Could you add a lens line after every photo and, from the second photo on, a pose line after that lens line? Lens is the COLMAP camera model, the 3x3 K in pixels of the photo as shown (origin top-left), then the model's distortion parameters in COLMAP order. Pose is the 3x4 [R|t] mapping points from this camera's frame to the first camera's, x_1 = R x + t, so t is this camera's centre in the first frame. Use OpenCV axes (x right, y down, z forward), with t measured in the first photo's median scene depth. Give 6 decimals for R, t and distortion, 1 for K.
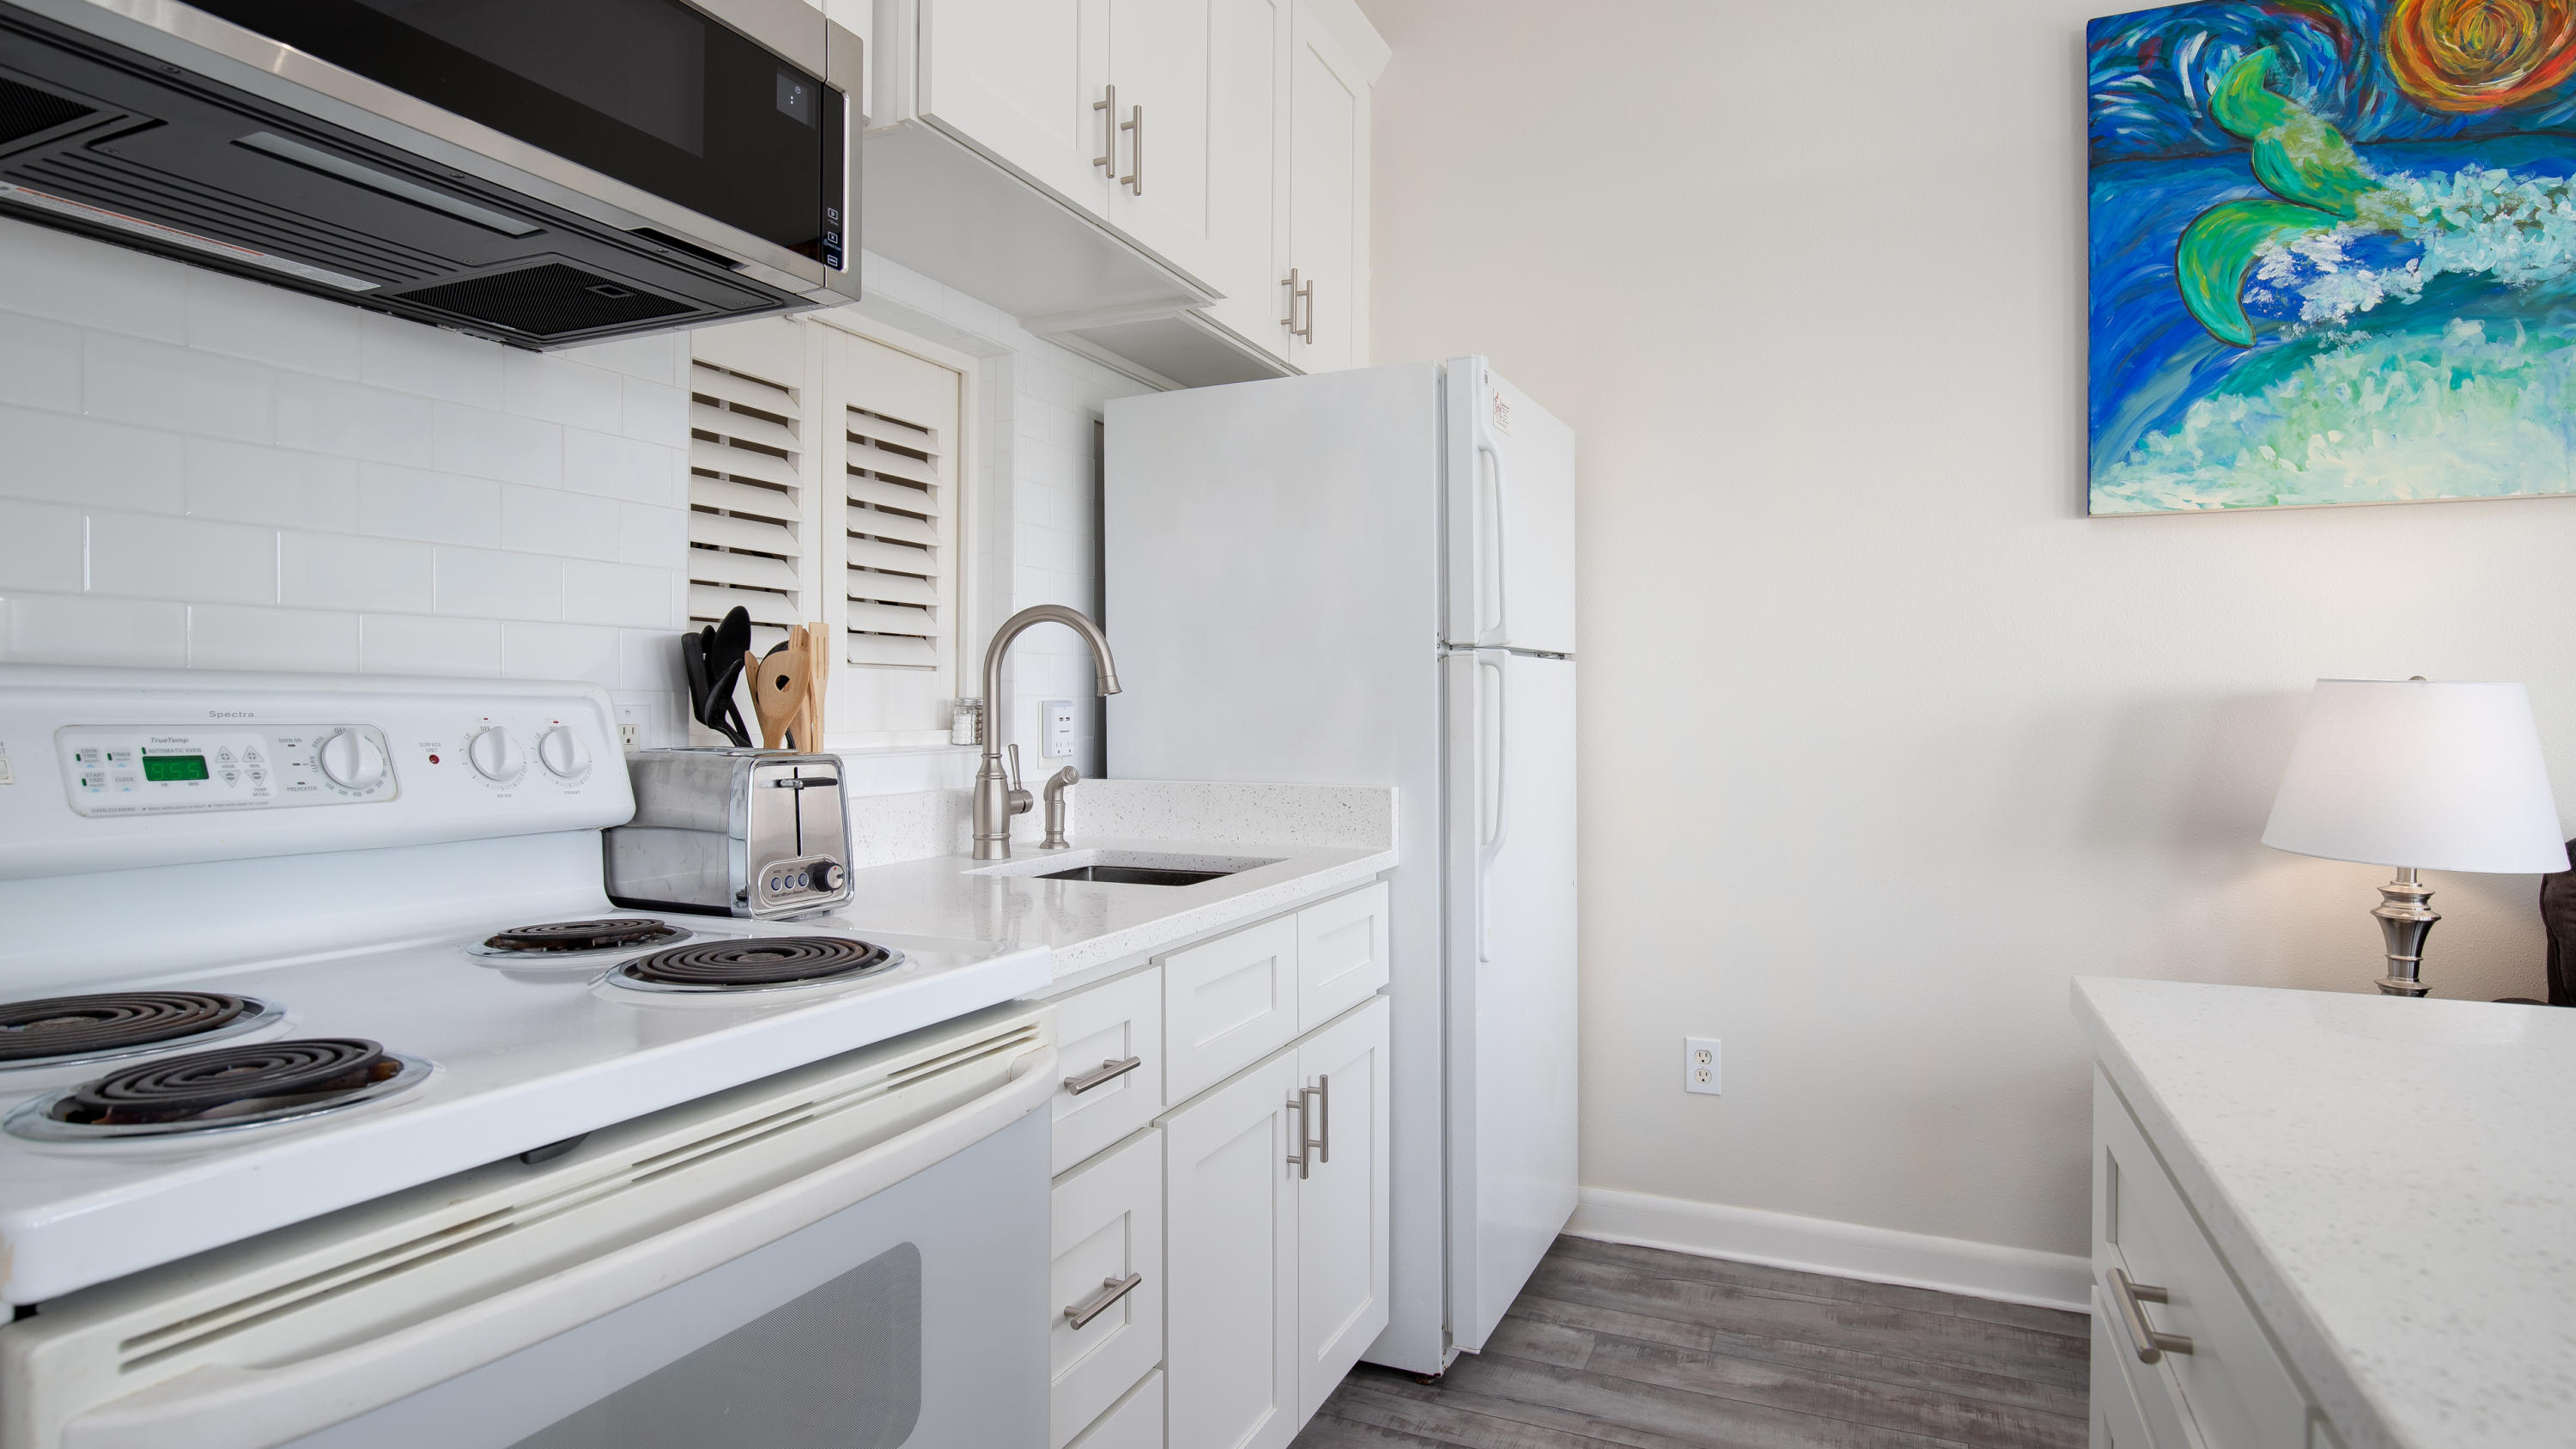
lens RADIAL K [[1377.5, 0, 1279.1], [0, 1377.5, 711.6], [0, 0, 1]] dist [-0.030585, 0.008856]
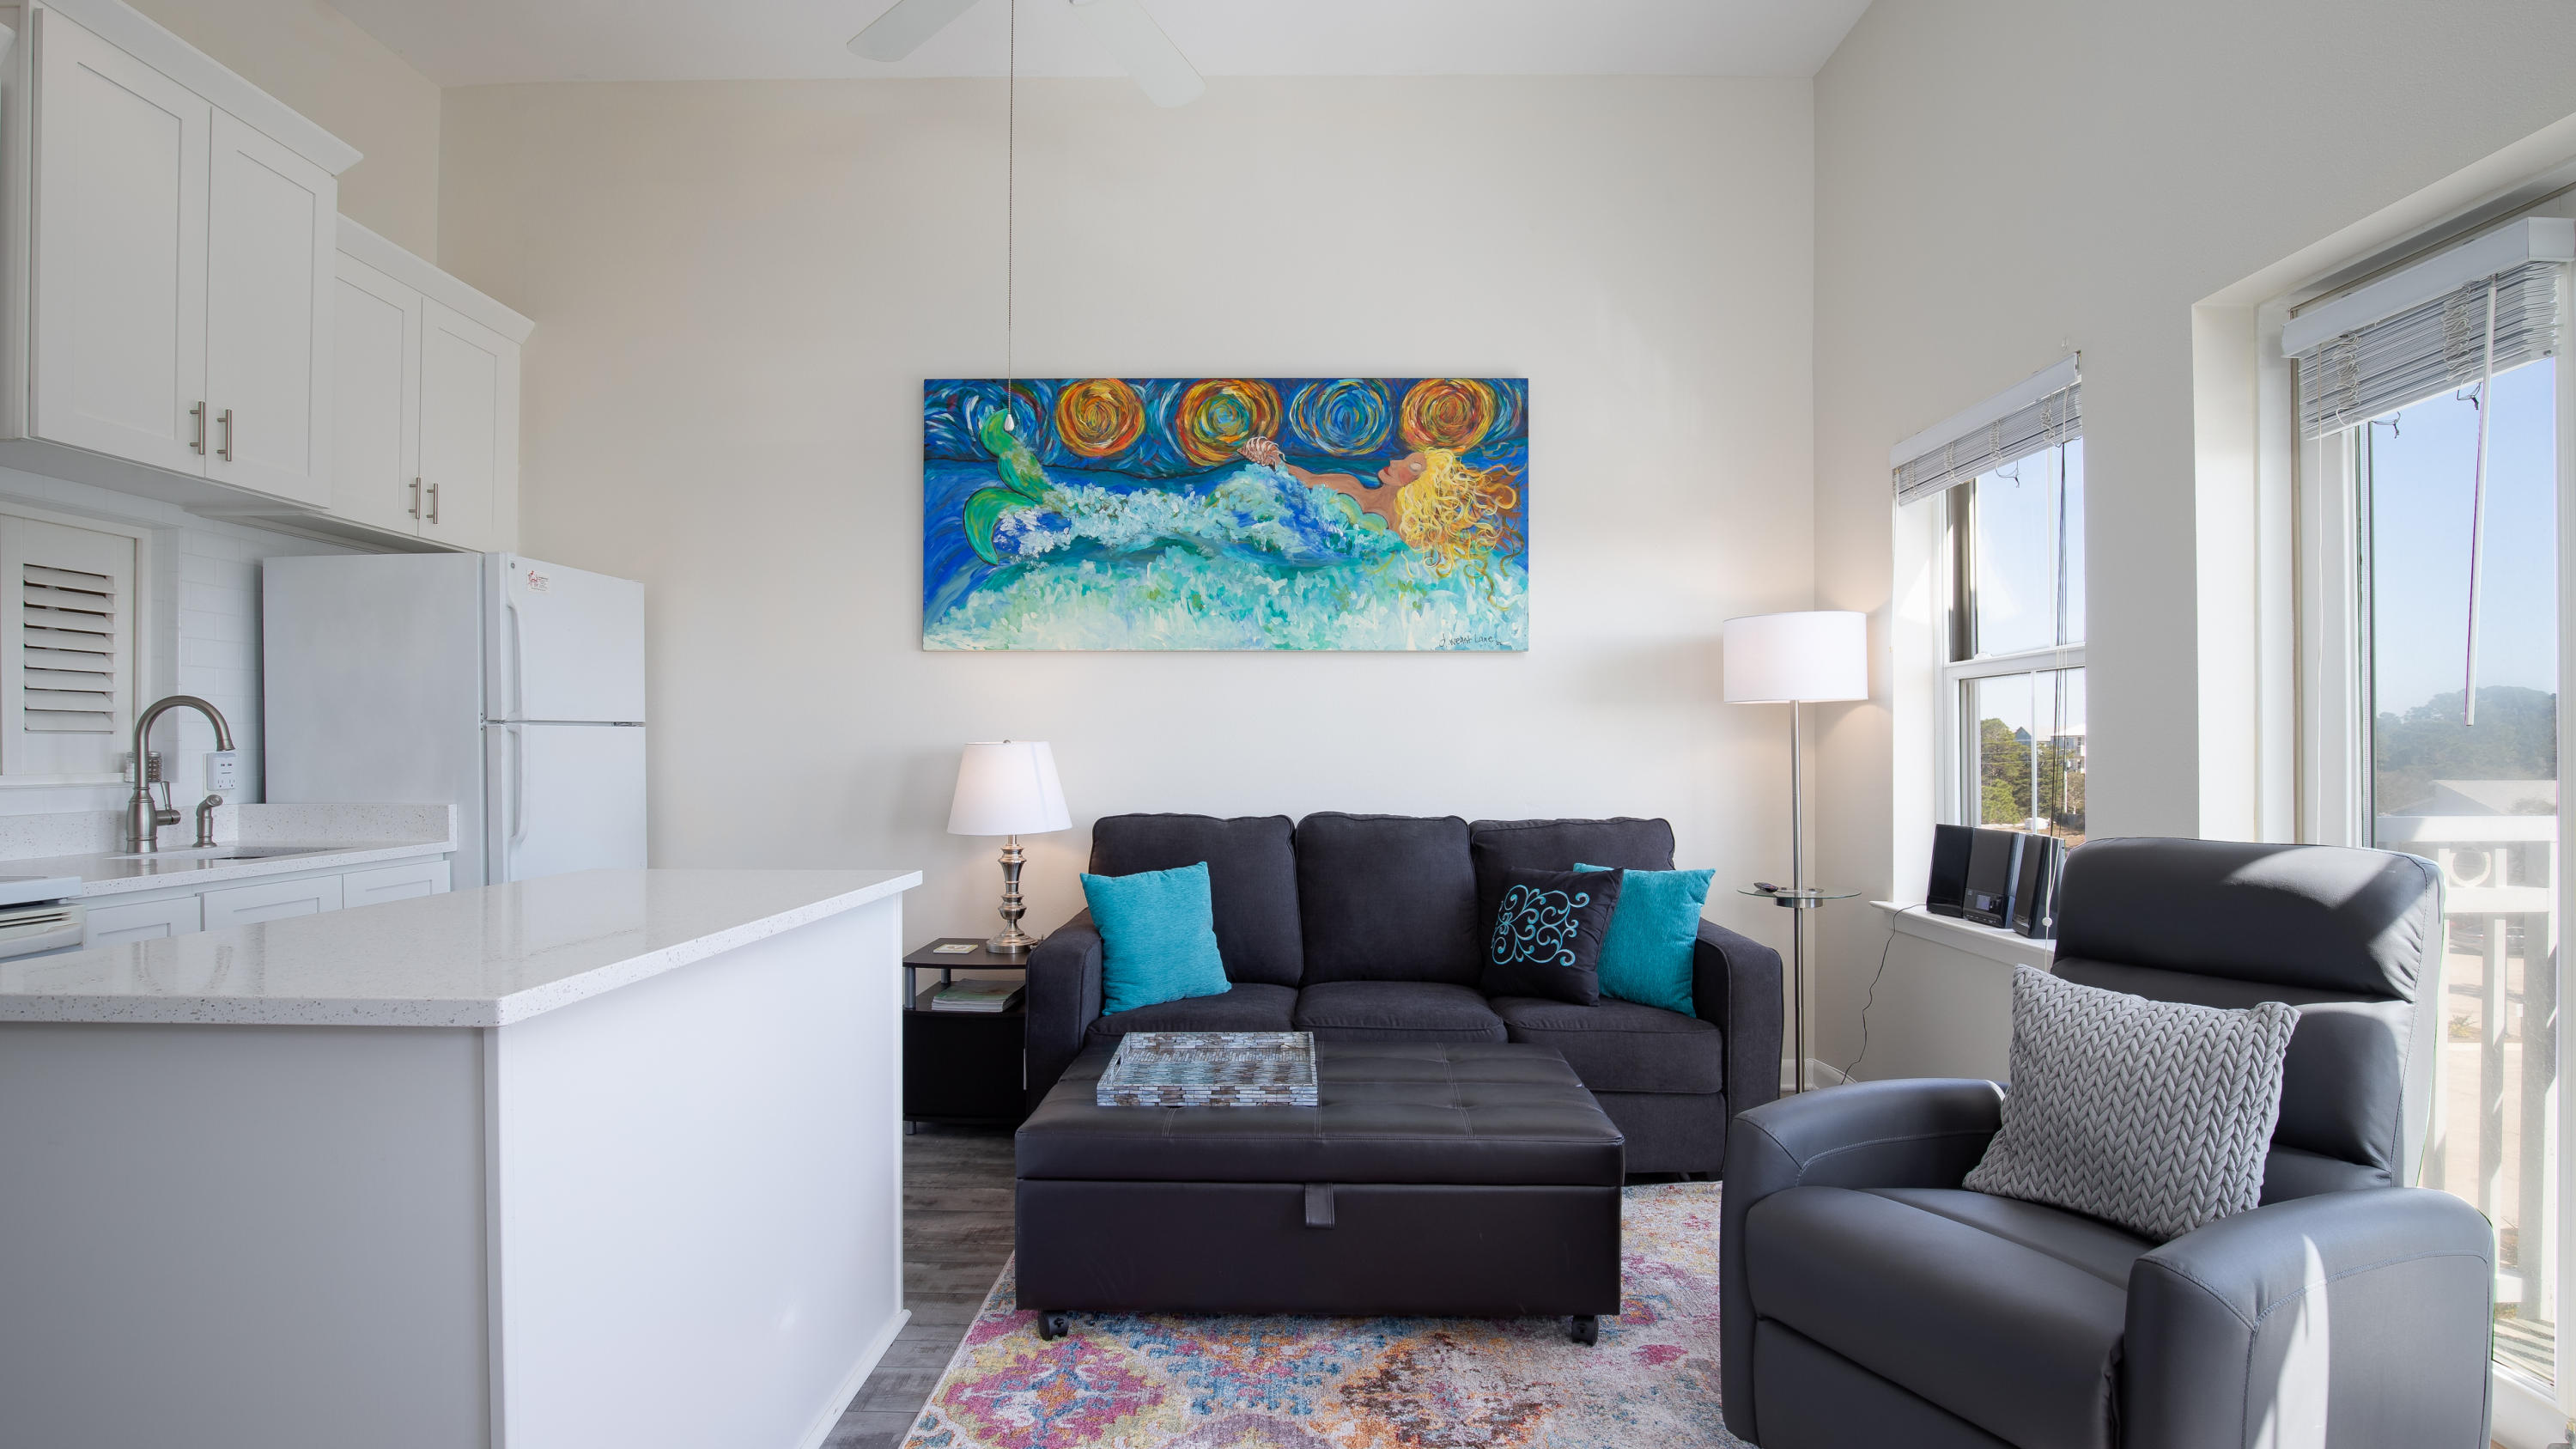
lens RADIAL K [[1222.0, 0, 1318.5], [0, 1222.0, 754.7], [0, 0, 1]] dist [-0.028342, 0.000237]
pose [[0.912881, -0.002825, 0.408217, 0.441331], [0.001787, 0.999994, 0.002925, -0.008380], [-0.408223, -0.001940, 0.912880, -0.762604]]
